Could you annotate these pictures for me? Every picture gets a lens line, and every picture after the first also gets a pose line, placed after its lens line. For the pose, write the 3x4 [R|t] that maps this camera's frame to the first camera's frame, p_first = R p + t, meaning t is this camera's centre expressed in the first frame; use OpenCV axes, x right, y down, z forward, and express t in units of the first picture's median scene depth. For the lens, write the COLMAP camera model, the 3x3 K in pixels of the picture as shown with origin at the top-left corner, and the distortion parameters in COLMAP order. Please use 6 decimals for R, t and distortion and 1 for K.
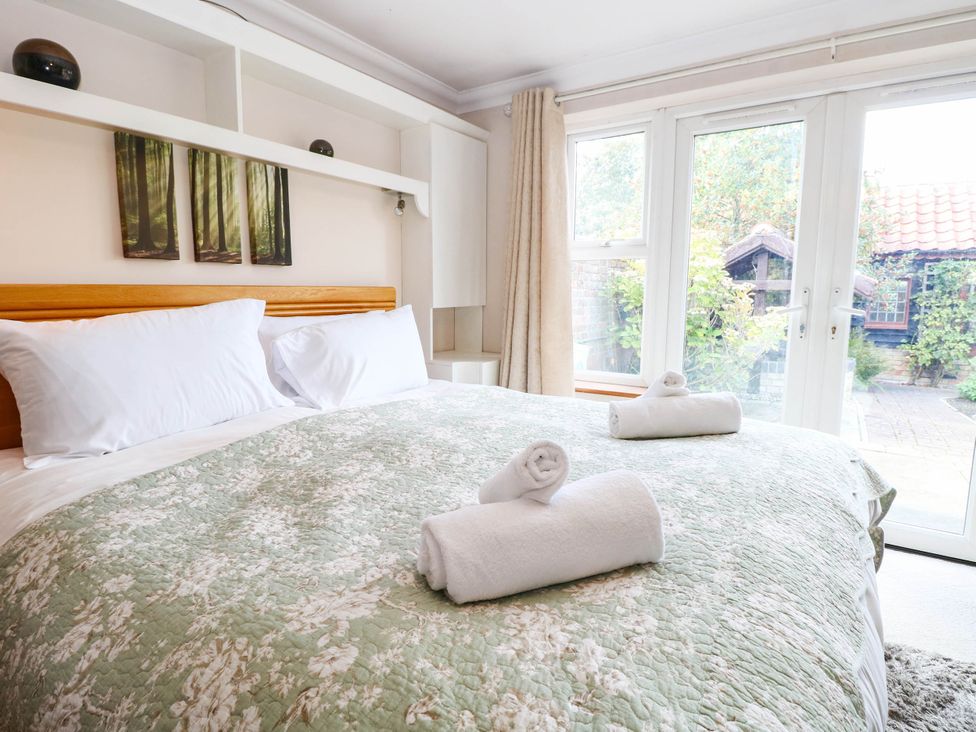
lens RADIAL K [[522.3, 0, 490.0], [0, 522.3, 356.1], [0, 0, 1]] dist [0.002405, -0.013138]
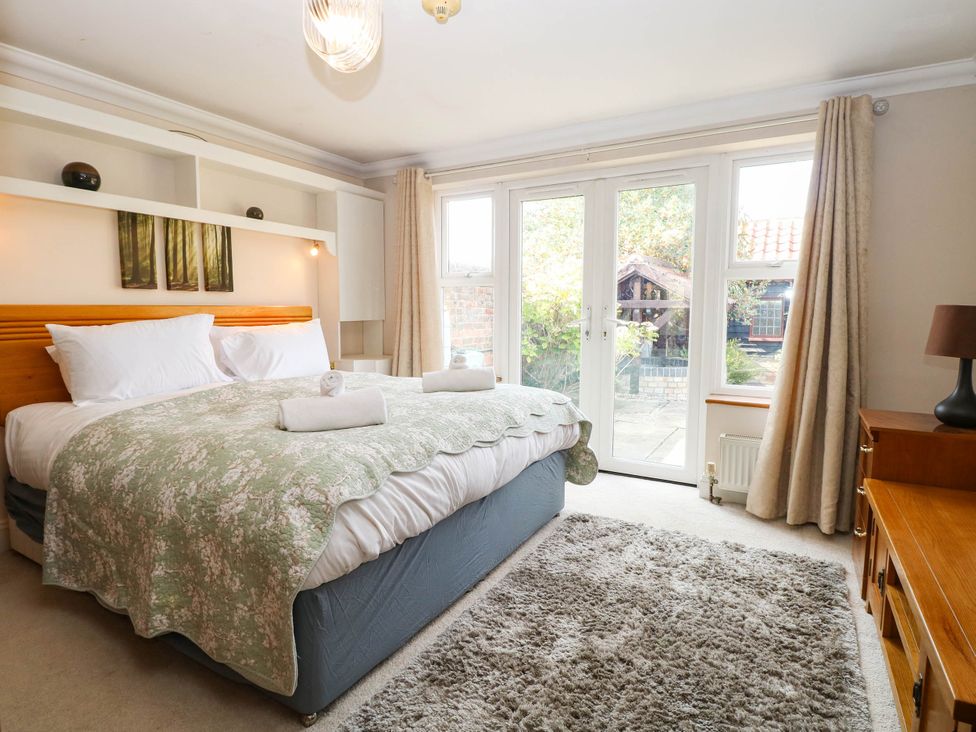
lens RADIAL K [[522.3, 0, 485.4], [0, 522.3, 357.9], [0, 0, 1]] dist [0.002405, -0.013138]
pose [[0.997837, -0.009138, 0.065096, 0.272788], [0.011288, 0.999400, -0.032735, 0.081196], [-0.064757, 0.033399, 0.997342, -0.597557]]
